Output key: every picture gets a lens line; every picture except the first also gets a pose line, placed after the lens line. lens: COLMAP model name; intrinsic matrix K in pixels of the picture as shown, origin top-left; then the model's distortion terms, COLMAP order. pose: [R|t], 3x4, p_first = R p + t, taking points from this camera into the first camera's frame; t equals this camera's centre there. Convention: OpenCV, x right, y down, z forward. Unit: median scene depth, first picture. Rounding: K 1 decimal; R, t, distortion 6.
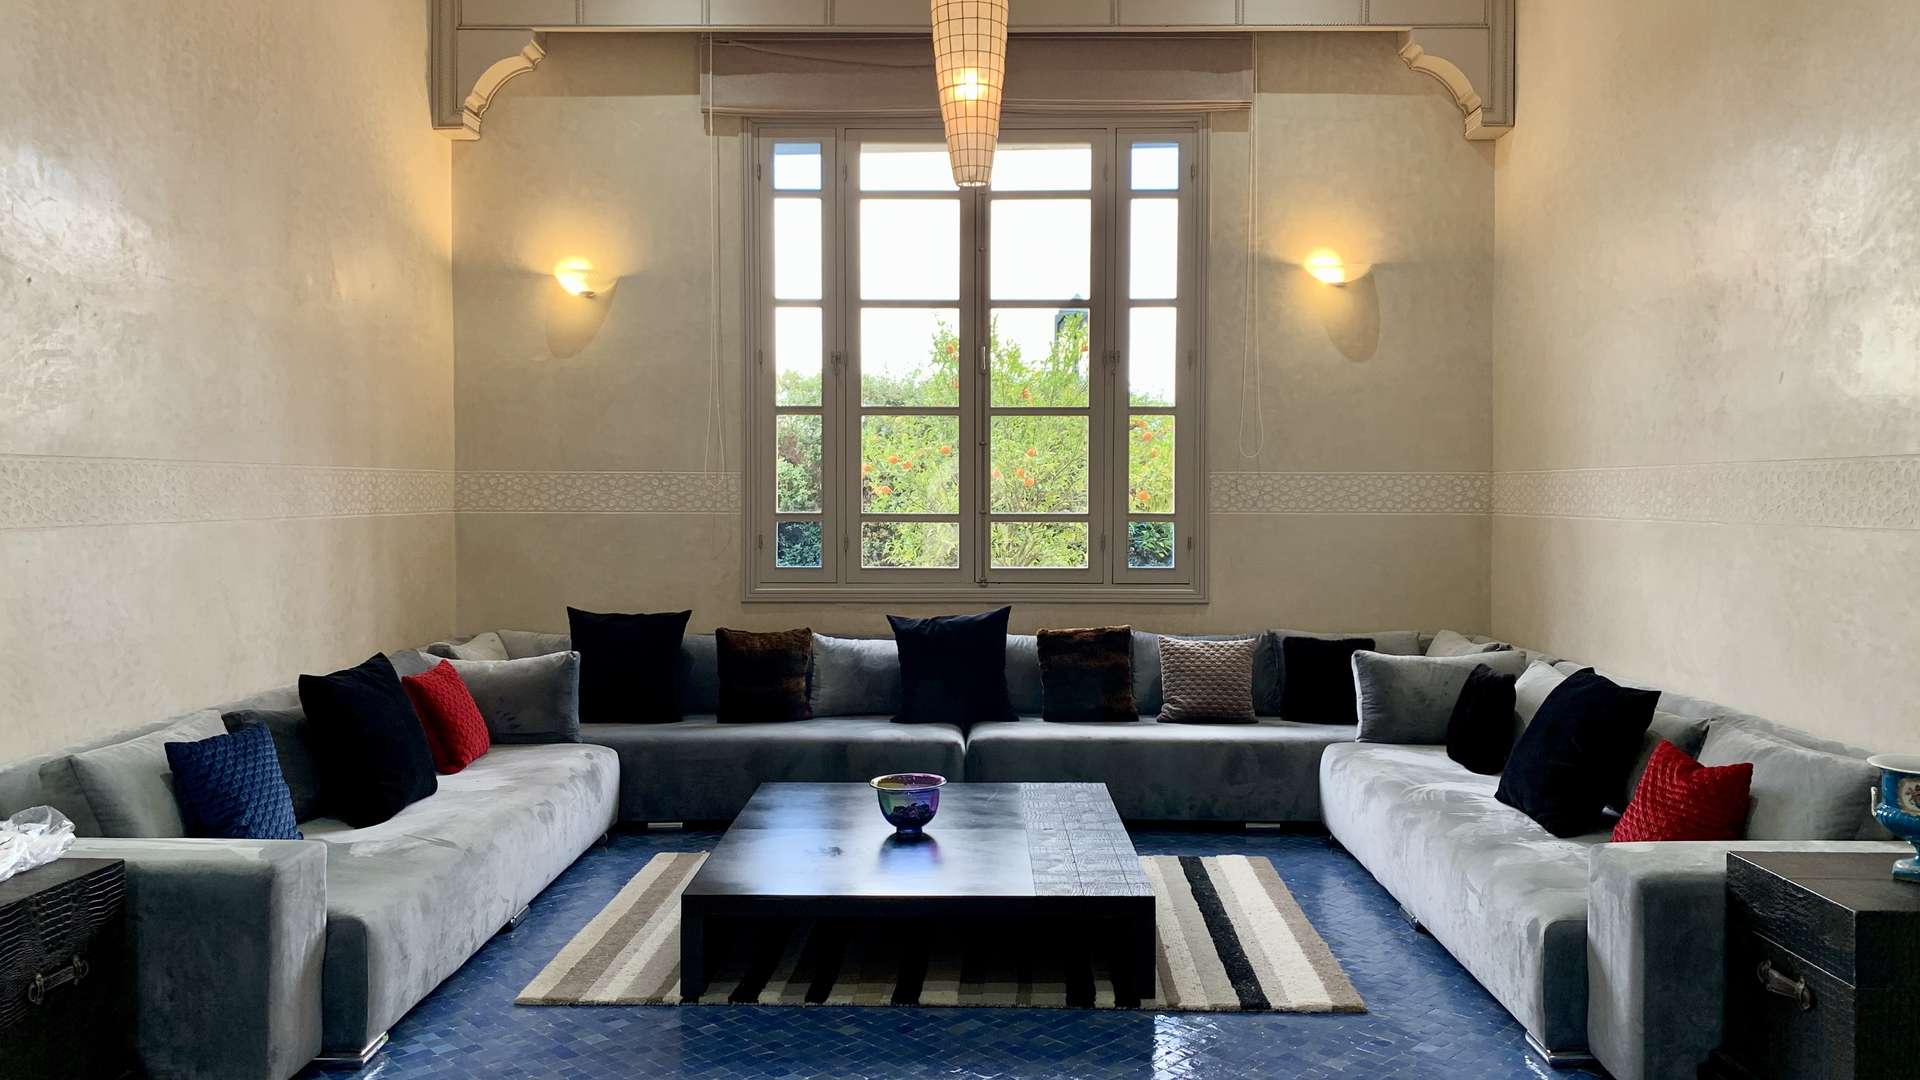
lens RADIAL K [[1471.0, 0, 956.4], [0, 1471.0, 540.5], [0, 0, 1]] dist [0.006247, 0.001392]
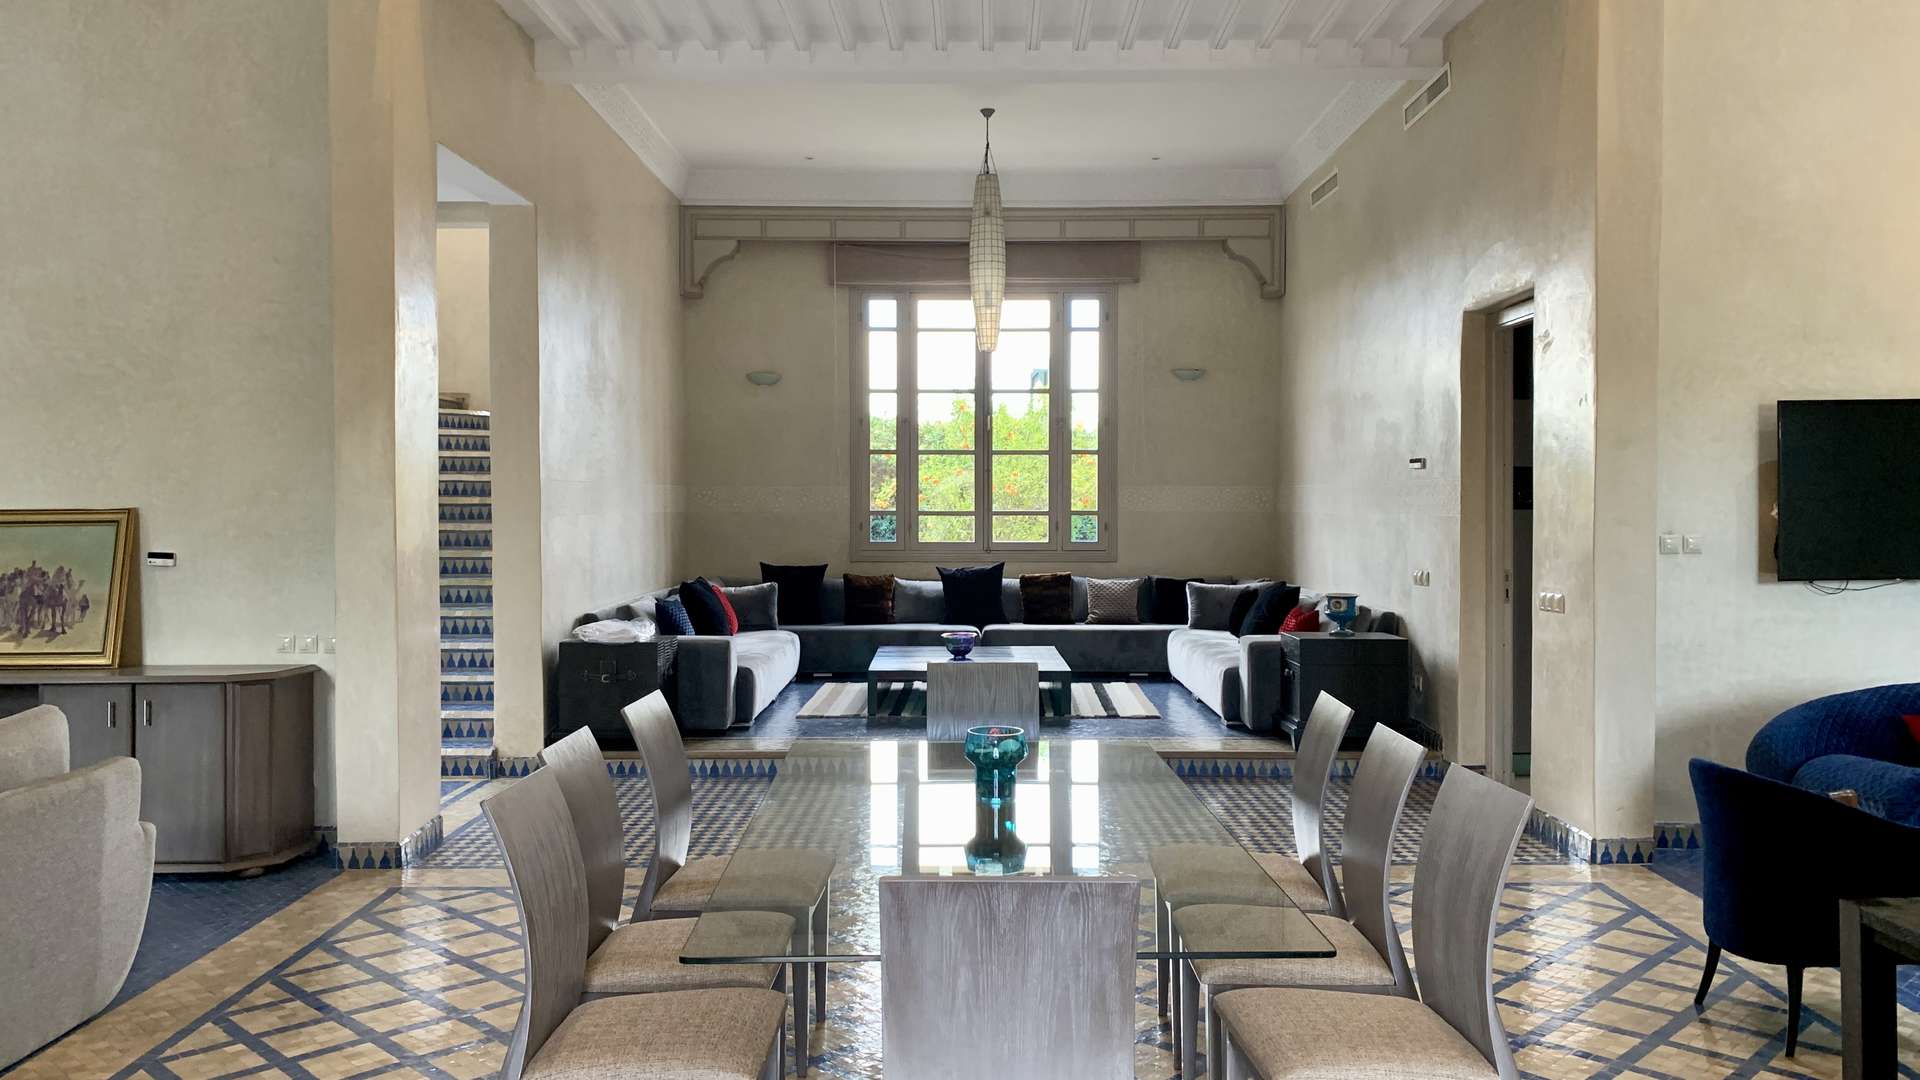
lens RADIAL K [[1471.0, 0, 964.1], [0, 1471.0, 529.5], [0, 0, 1]] dist [0.006247, 0.001392]
pose [[0.999788, -0.001217, 0.020571, -0.048588], [0.001421, 0.999950, -0.009913, 0.022125], [-0.020558, 0.009940, 0.999739, -0.781814]]
